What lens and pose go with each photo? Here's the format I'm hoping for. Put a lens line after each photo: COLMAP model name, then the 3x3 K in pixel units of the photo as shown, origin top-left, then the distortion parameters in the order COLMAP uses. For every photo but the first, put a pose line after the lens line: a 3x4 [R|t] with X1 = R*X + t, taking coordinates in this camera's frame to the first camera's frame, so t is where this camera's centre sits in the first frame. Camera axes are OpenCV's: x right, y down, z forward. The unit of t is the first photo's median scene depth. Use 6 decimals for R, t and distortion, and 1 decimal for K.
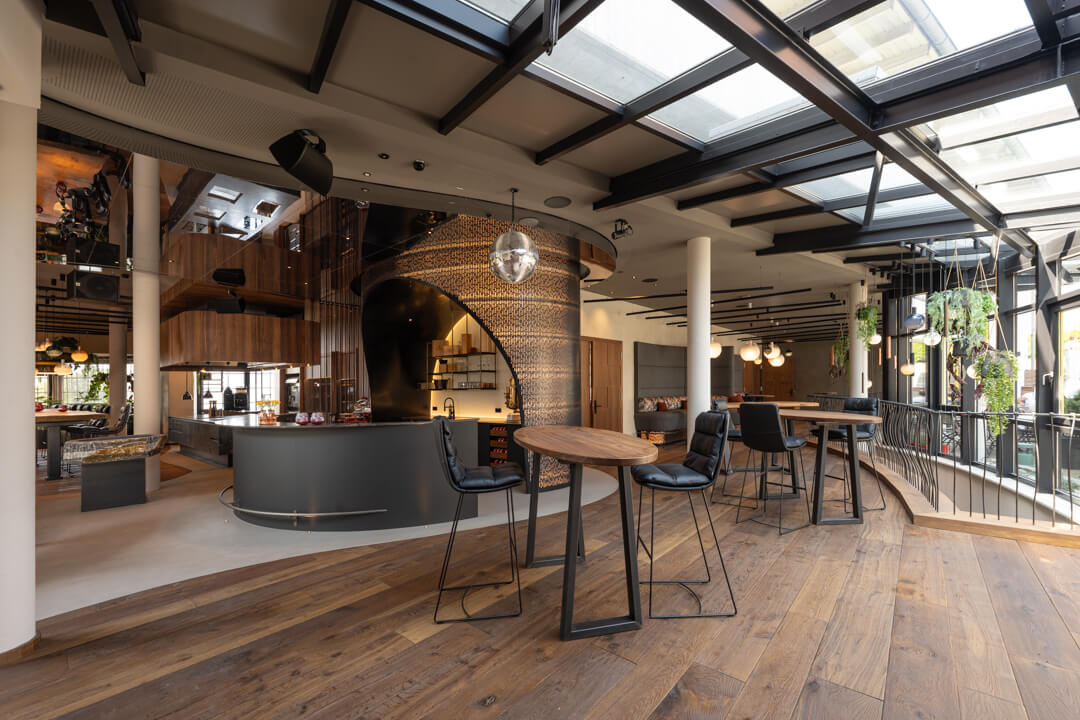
lens RADIAL K [[439.9, 0, 540.1], [0, 439.9, 387.7], [0, 0, 1]] dist [0.000374, 0.000181]
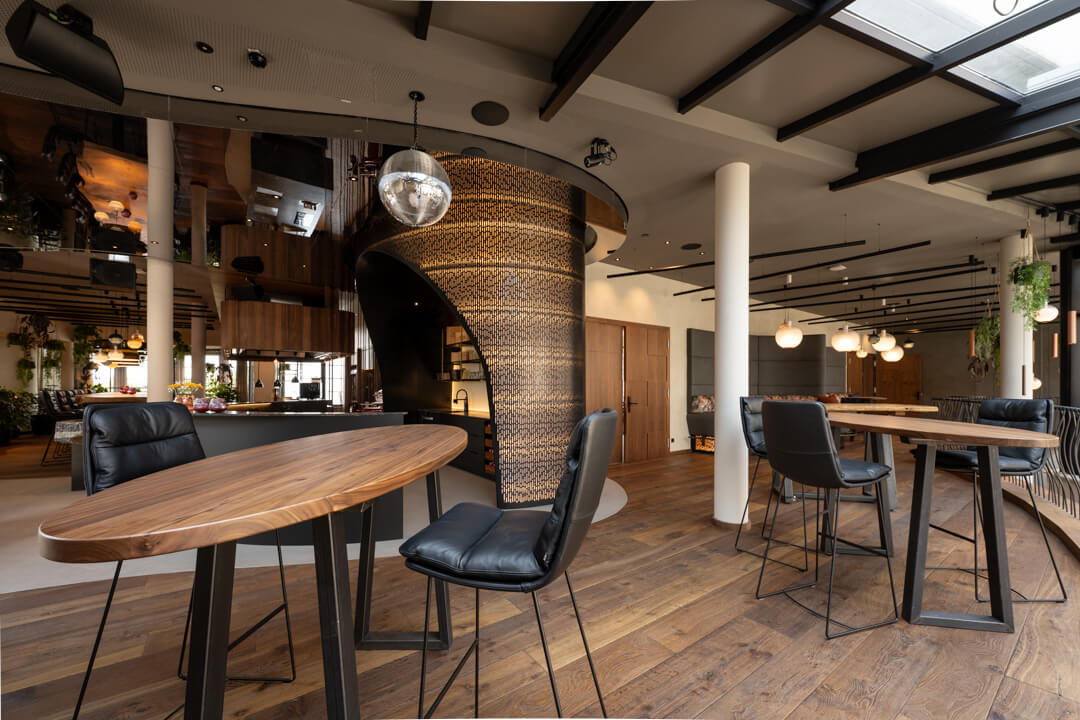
lens RADIAL K [[417.6, 0, 539.8], [0, 417.6, 380.0], [0, 0, 1]] dist [0.001354, 0.000025]
pose [[0.973142, 0.015980, -0.229648, 0.163010], [-0.019050, 0.999756, -0.011157, 0.010731], [0.229414, 0.015232, 0.973210, 0.210322]]
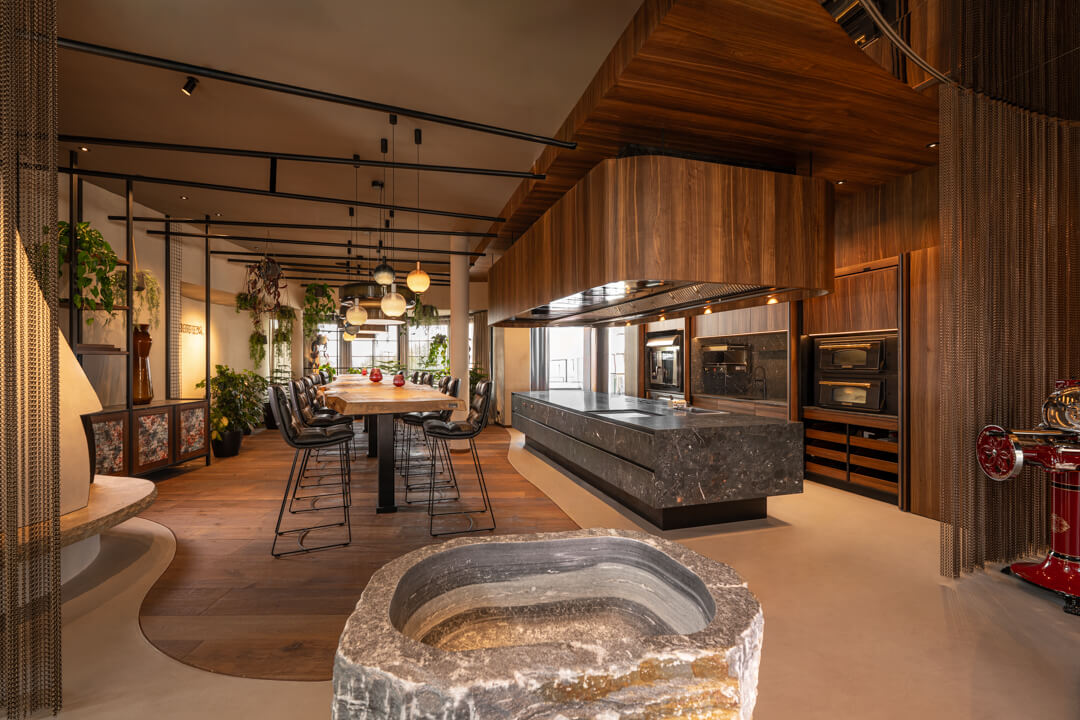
lens RADIAL K [[439.0, 0, 521.9], [0, 439.0, 361.0], [0, 0, 1]] dist [0.000457, 0.000224]
pose [[0.831966, 0.016832, -0.554571, -0.624879], [-0.013546, 0.999858, 0.010025, 0.012402], [0.554661, -0.000828, 0.832076, 0.607213]]
